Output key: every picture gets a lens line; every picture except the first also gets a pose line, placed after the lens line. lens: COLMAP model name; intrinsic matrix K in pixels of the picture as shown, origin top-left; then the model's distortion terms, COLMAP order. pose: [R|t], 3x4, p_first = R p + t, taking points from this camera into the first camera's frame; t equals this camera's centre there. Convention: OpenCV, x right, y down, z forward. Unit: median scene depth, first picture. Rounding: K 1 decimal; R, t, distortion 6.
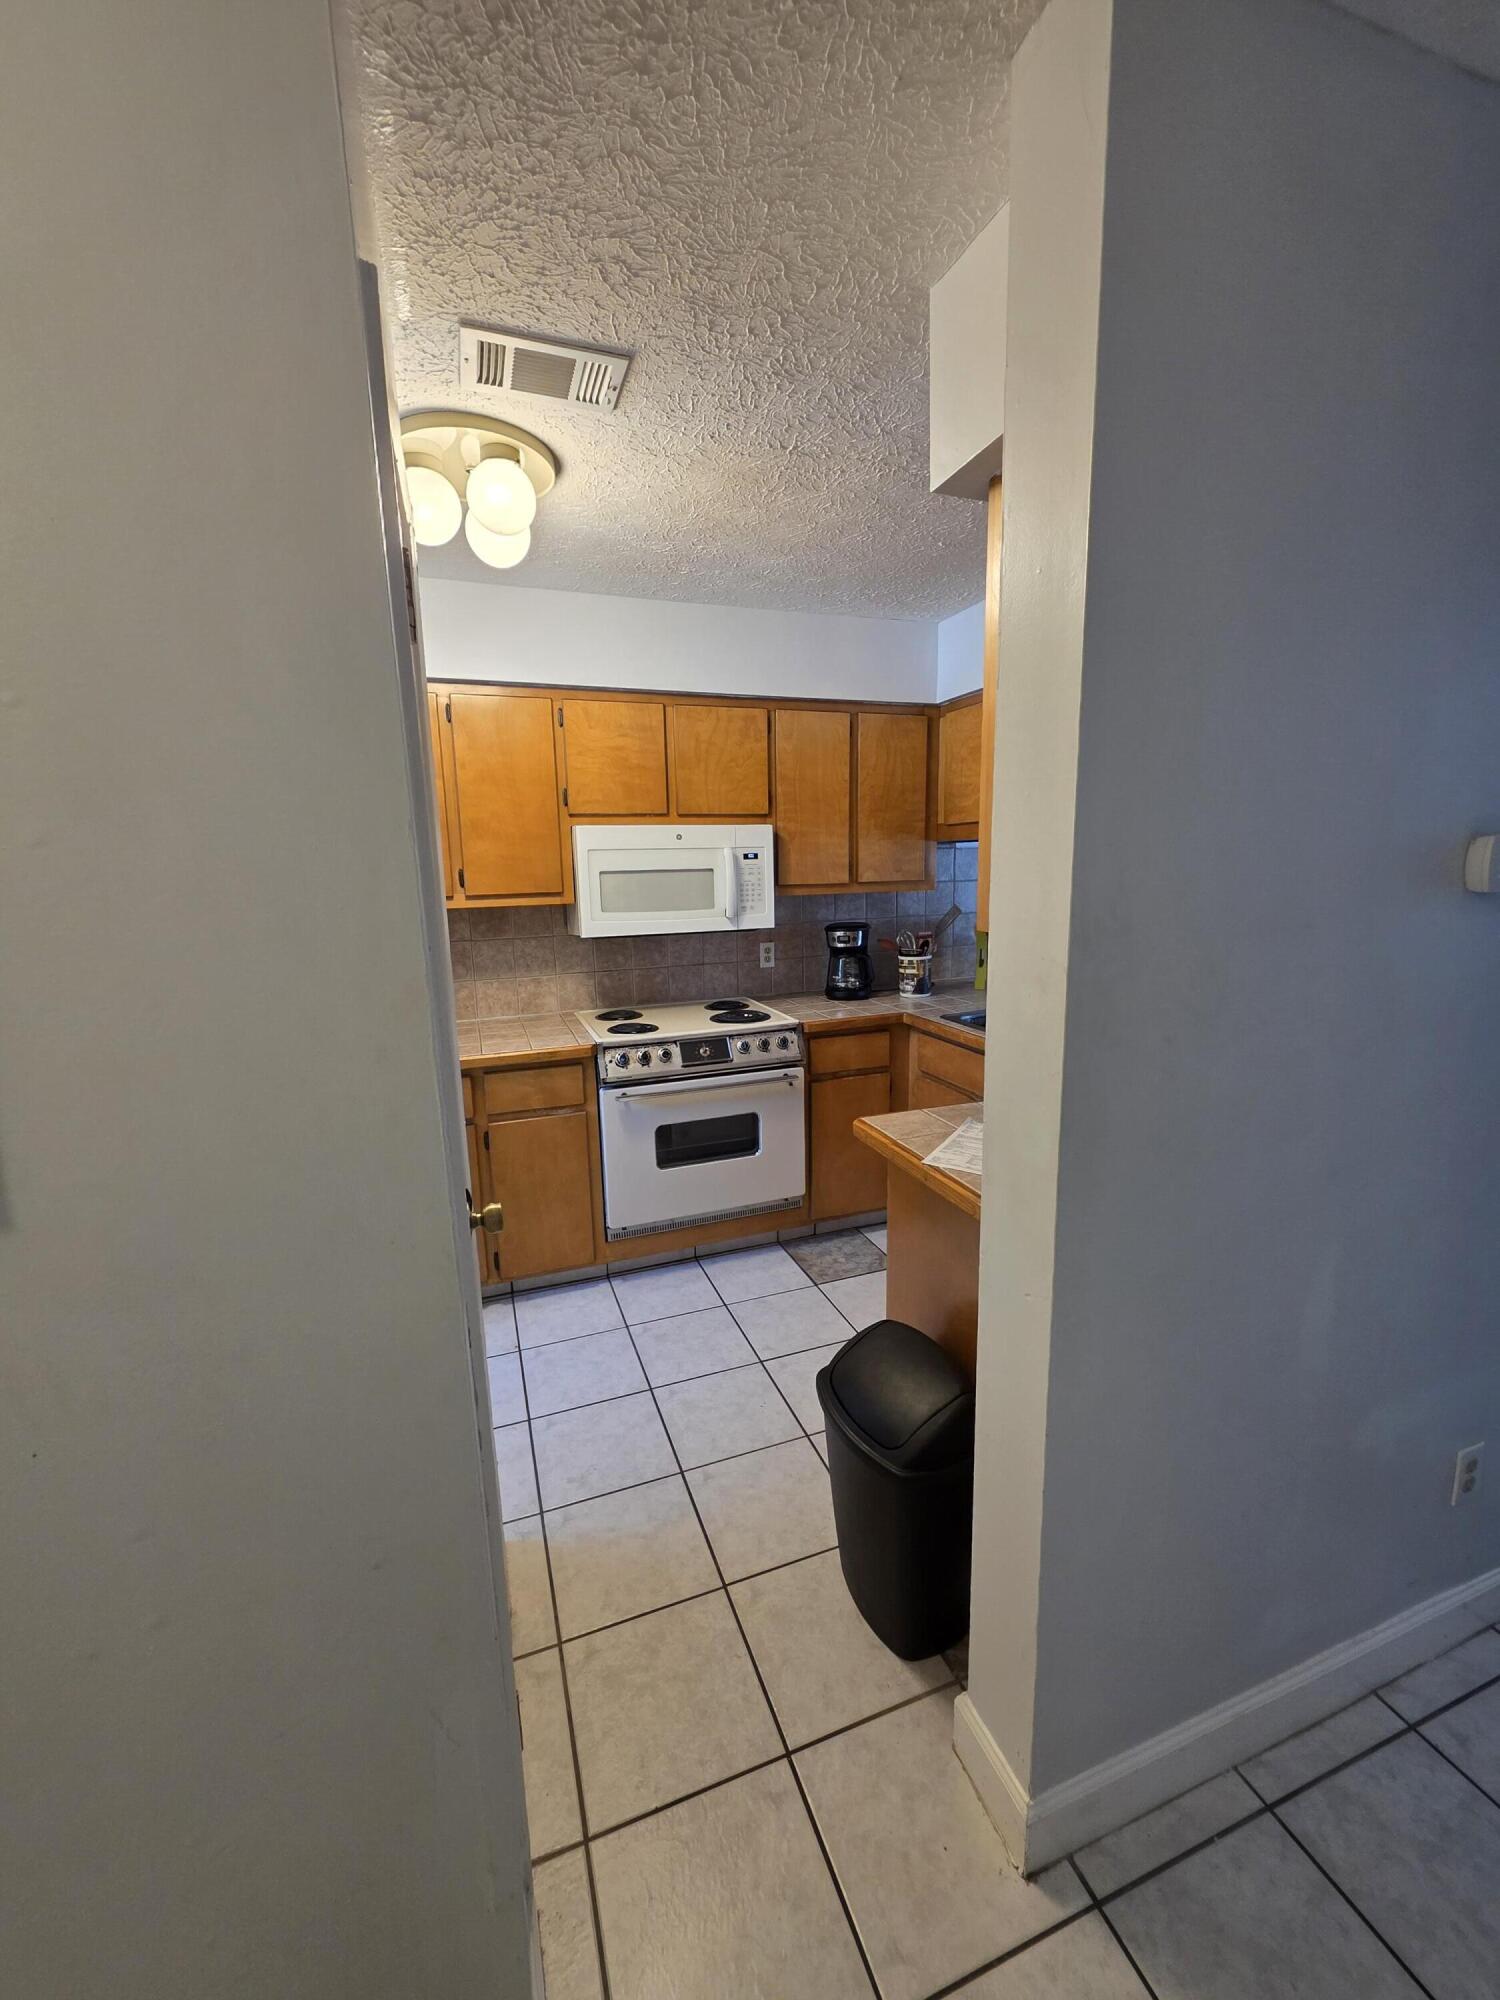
lens RADIAL K [[801.9, 0, 749.3], [0, 801.9, 998.0], [0, 0, 1]] dist [0.001821, 0.000091]
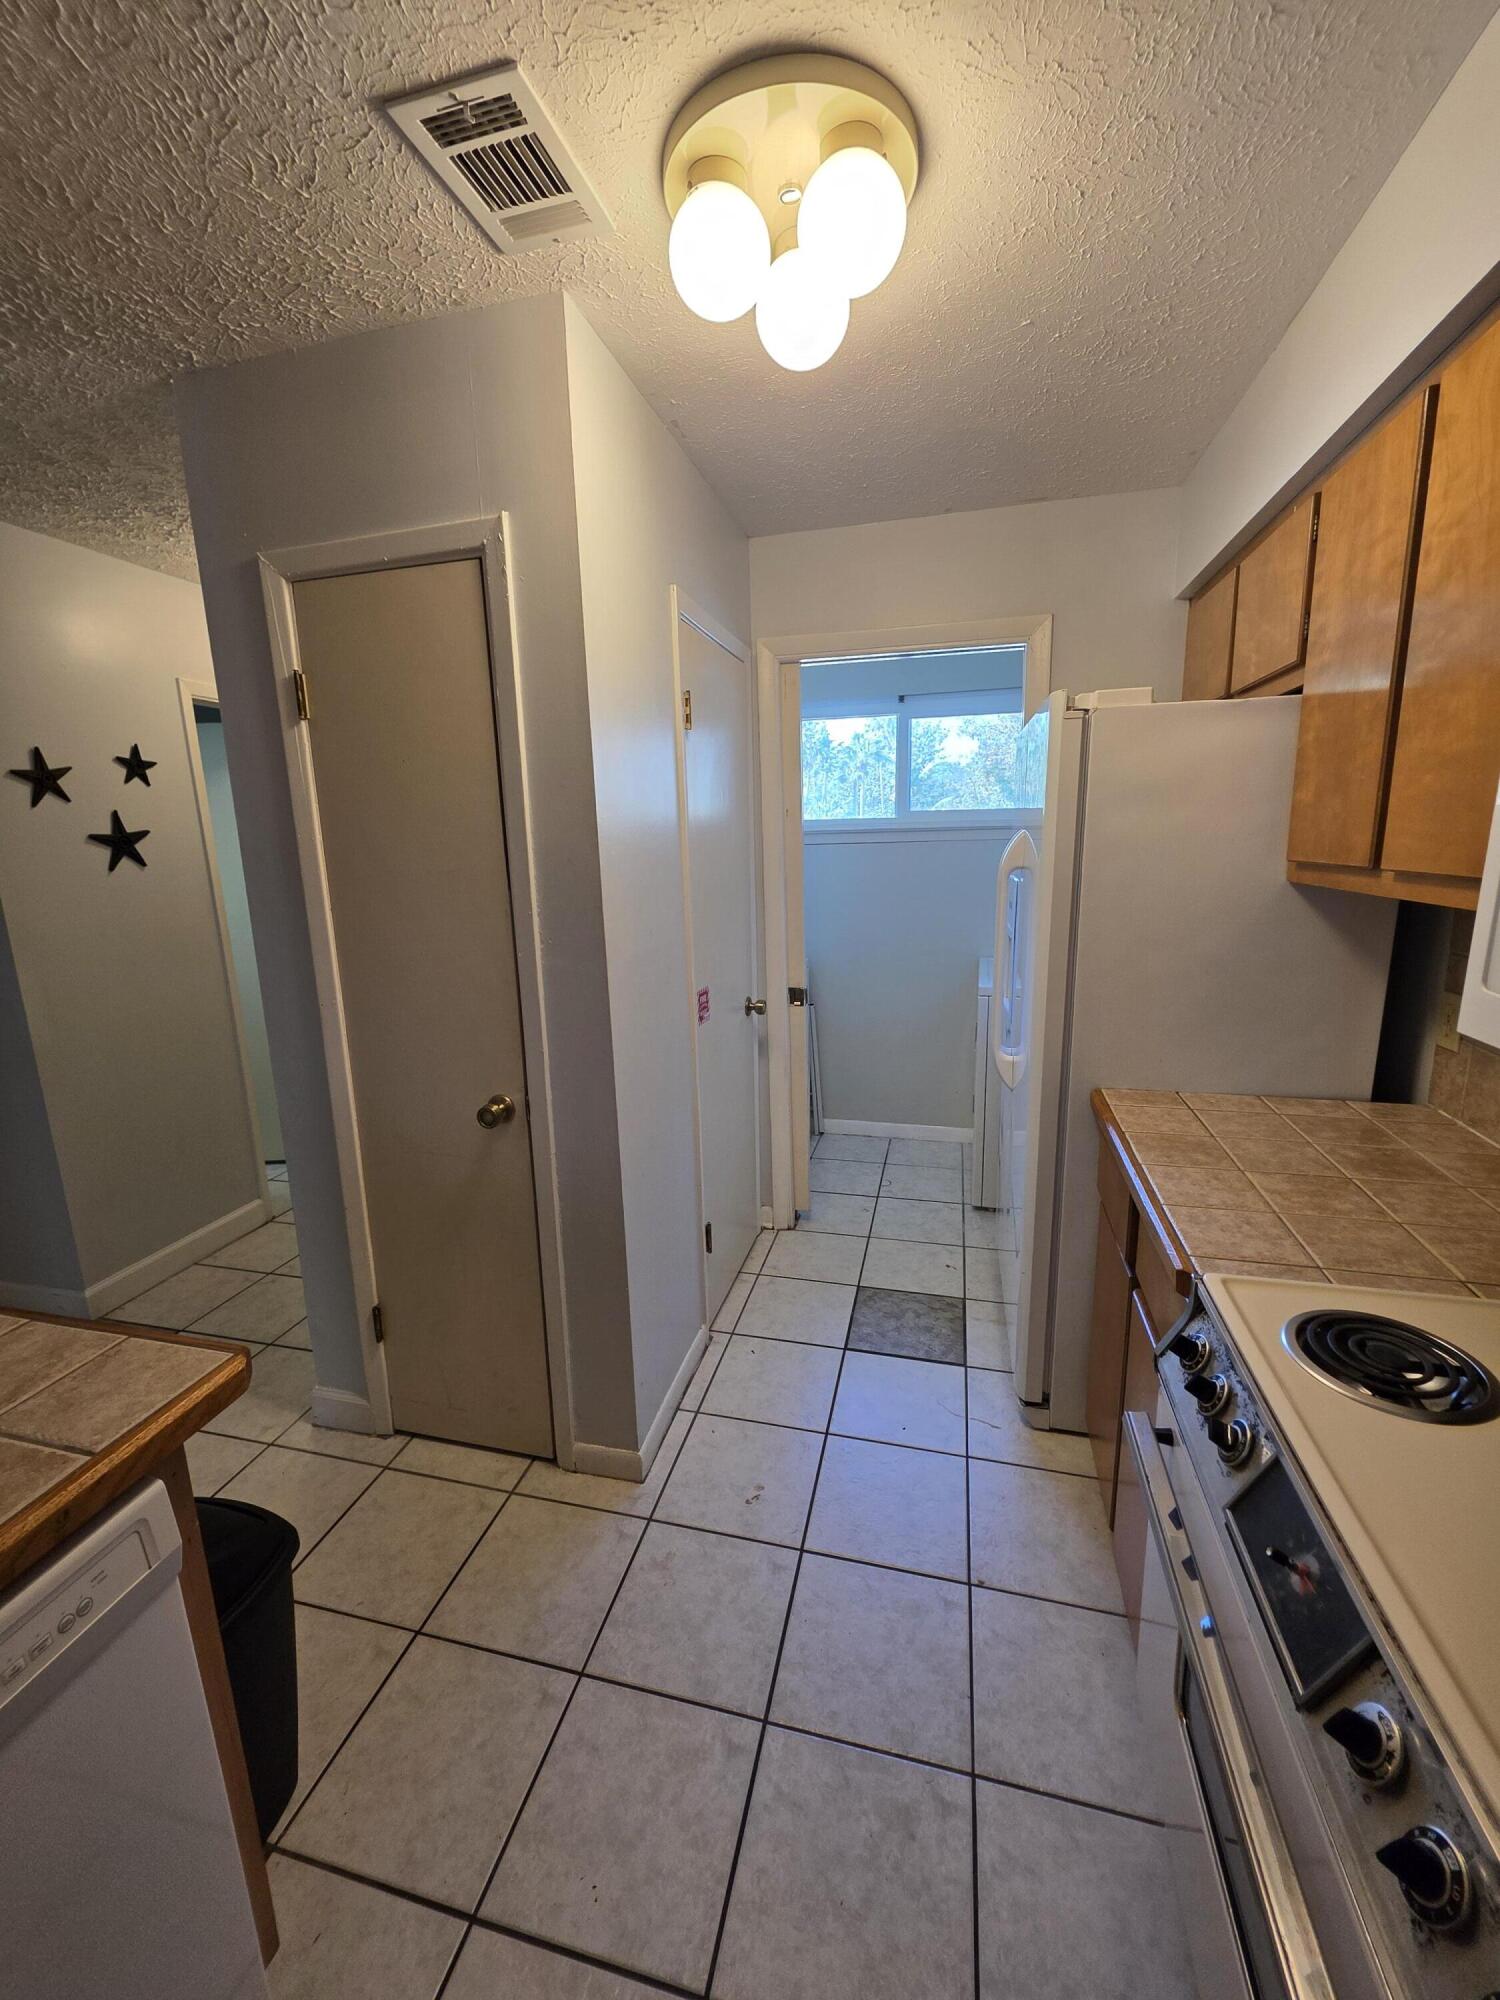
lens RADIAL K [[801.9, 0, 749.3], [0, 801.9, 998.0], [0, 0, 1]] dist [0.001821, 0.000091]
pose [[-0.562463, 0.201075, -0.802001, 0.189743], [-0.104011, 0.945066, 0.309889, -0.147781], [0.820255, 0.257718, -0.510650, 0.878408]]
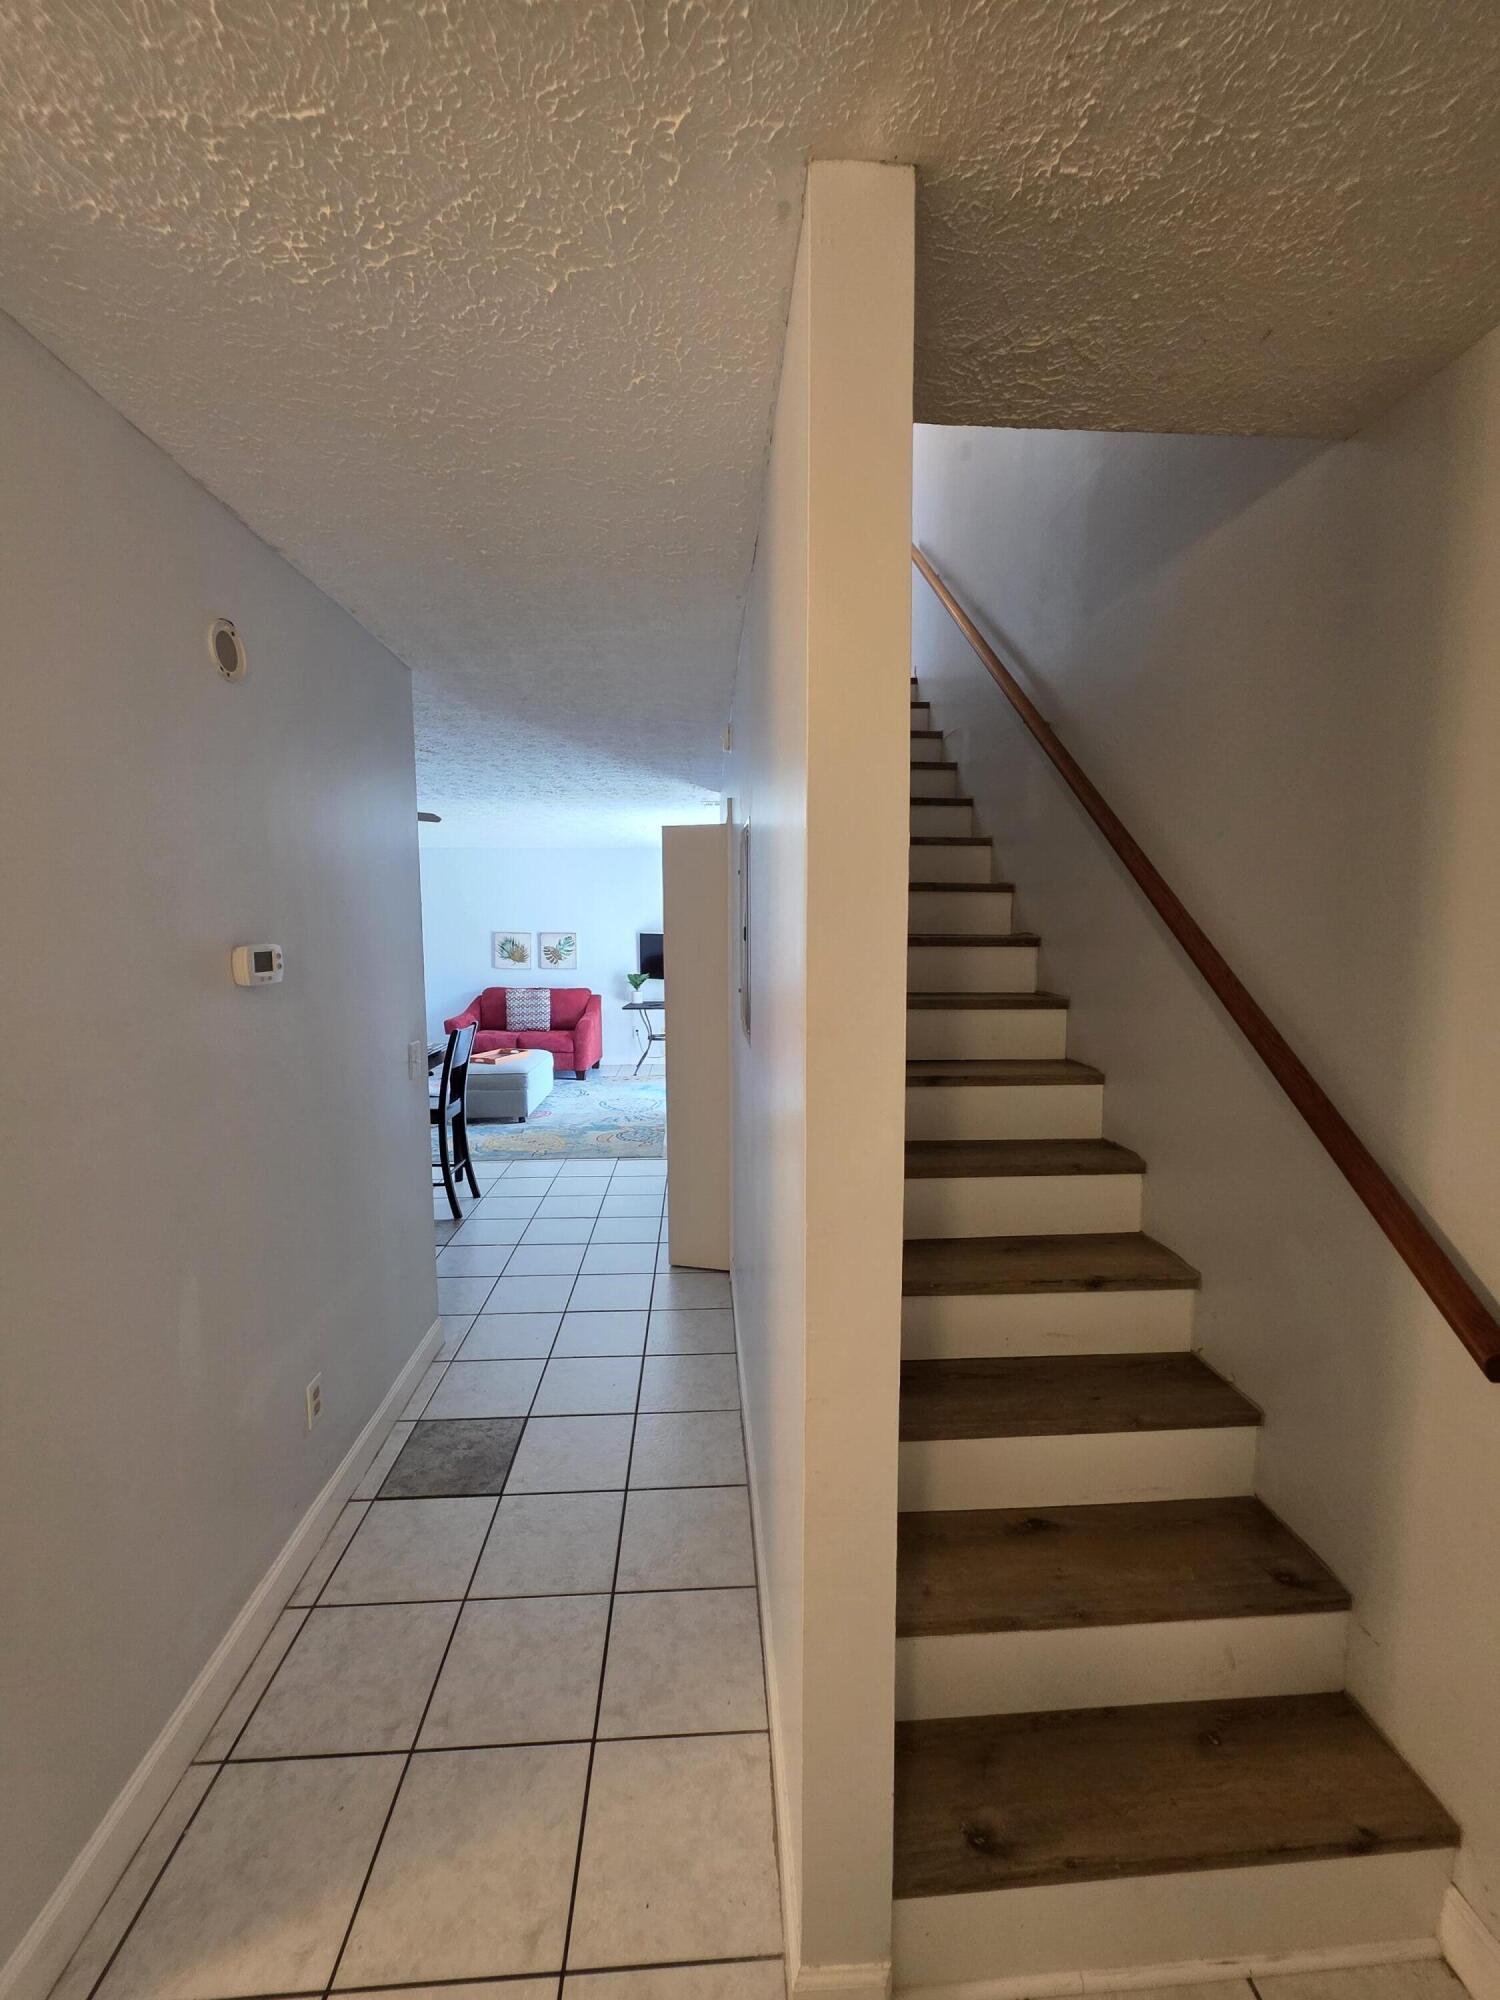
lens RADIAL K [[801.9, 0, 749.3], [0, 801.9, 998.0], [0, 0, 1]] dist [0.001821, 0.000091]
pose [[0.288997, -0.069940, 0.954772, -0.077308], [0.163005, 0.986359, 0.022915, 0.001093], [-0.943351, 0.149010, 0.296455, -0.105462]]
